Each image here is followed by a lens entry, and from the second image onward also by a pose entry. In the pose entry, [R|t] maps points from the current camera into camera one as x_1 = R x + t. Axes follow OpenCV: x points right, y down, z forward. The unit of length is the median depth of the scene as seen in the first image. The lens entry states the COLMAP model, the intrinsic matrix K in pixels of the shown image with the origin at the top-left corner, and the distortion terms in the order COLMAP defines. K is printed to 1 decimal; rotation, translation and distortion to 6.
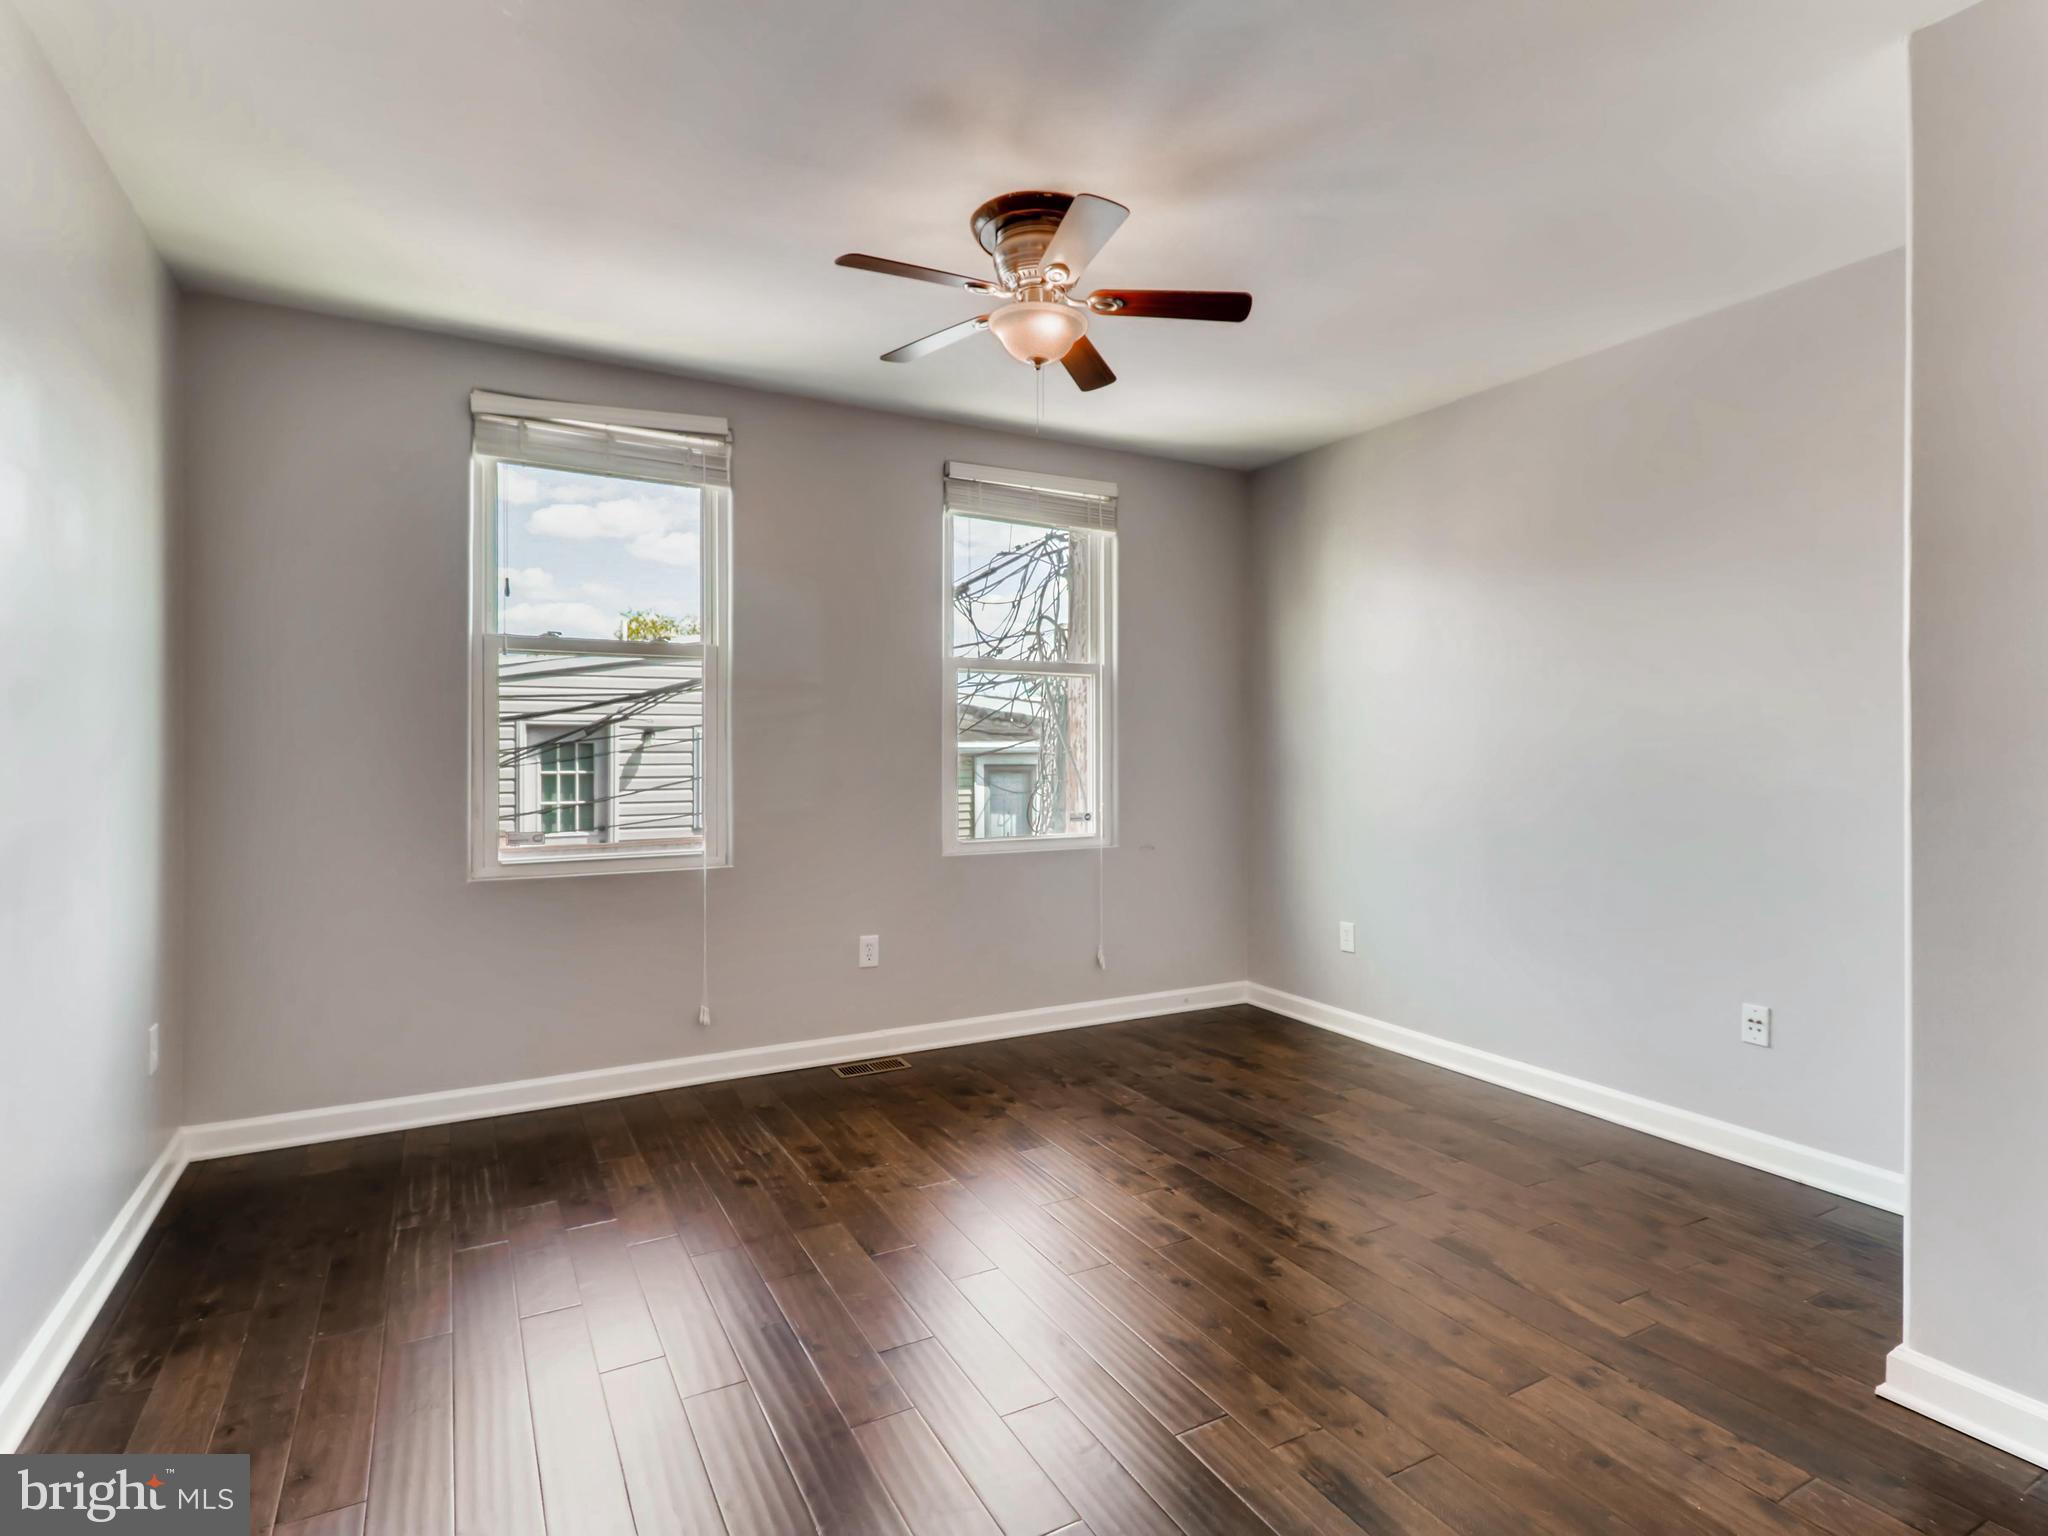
lens RADIAL K [[1056.0, 0, 1033.9], [0, 1056.0, 747.6], [0, 0, 1]] dist [0.022077, -0.016050]
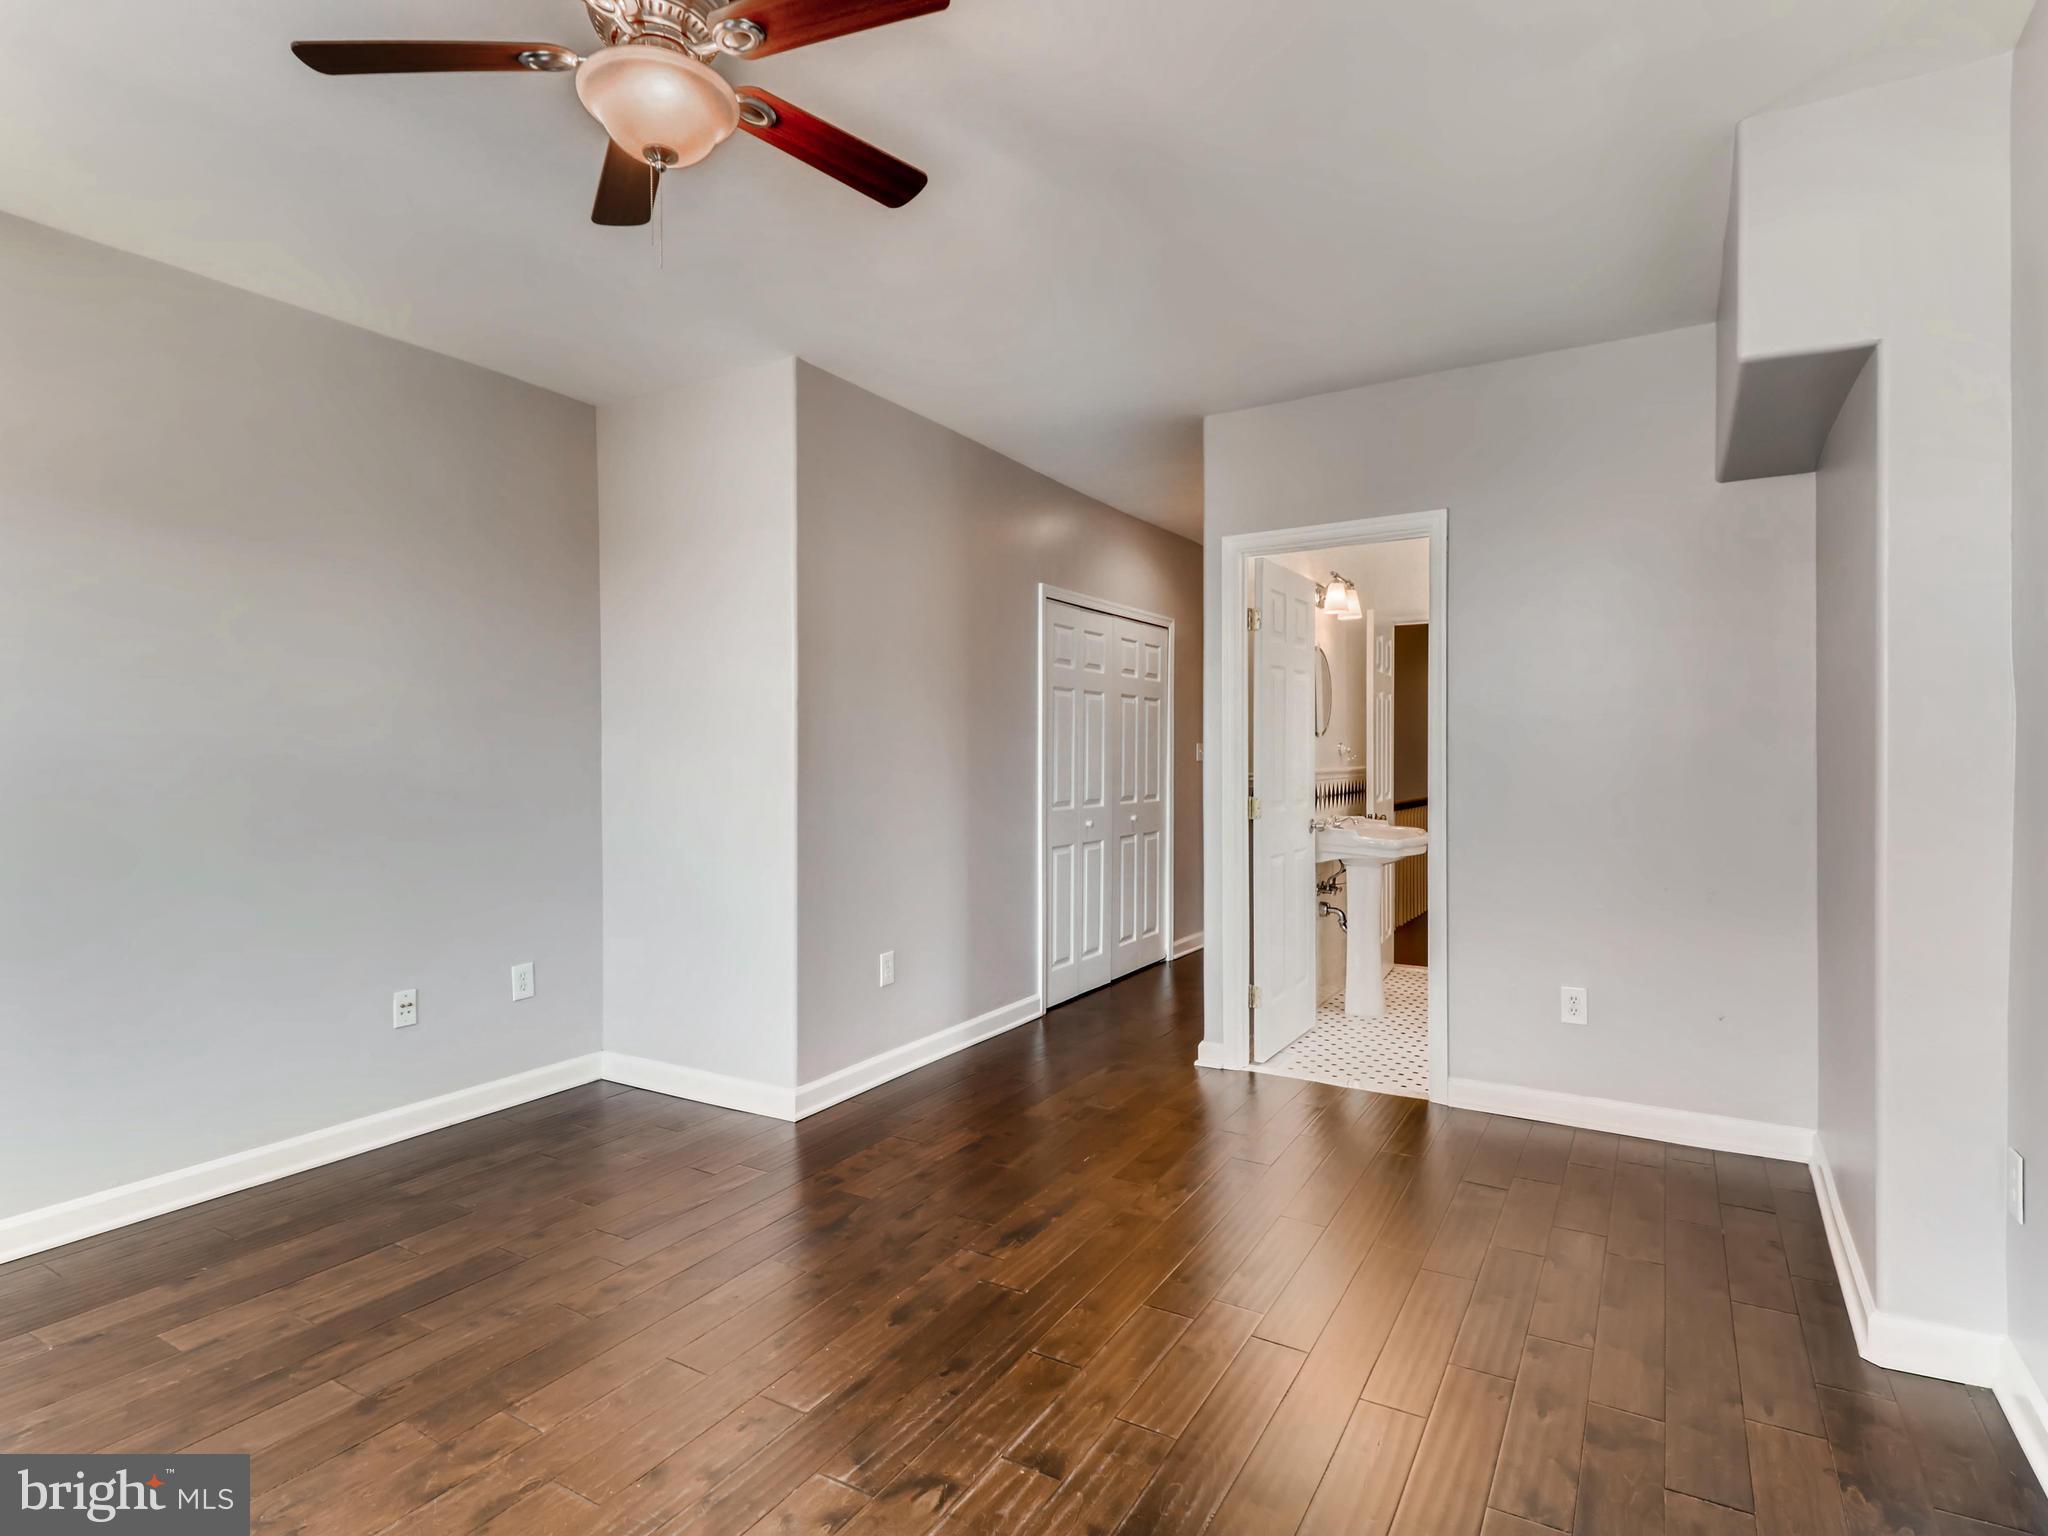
lens RADIAL K [[1056.0, 0, 1033.9], [0, 1056.0, 747.6], [0, 0, 1]] dist [0.022077, -0.016050]
pose [[-0.501798, 0.002837, 0.864980, -0.610578], [0.004275, 0.999991, -0.000800, -0.004478], [-0.864974, 0.003296, -0.501805, 1.017487]]
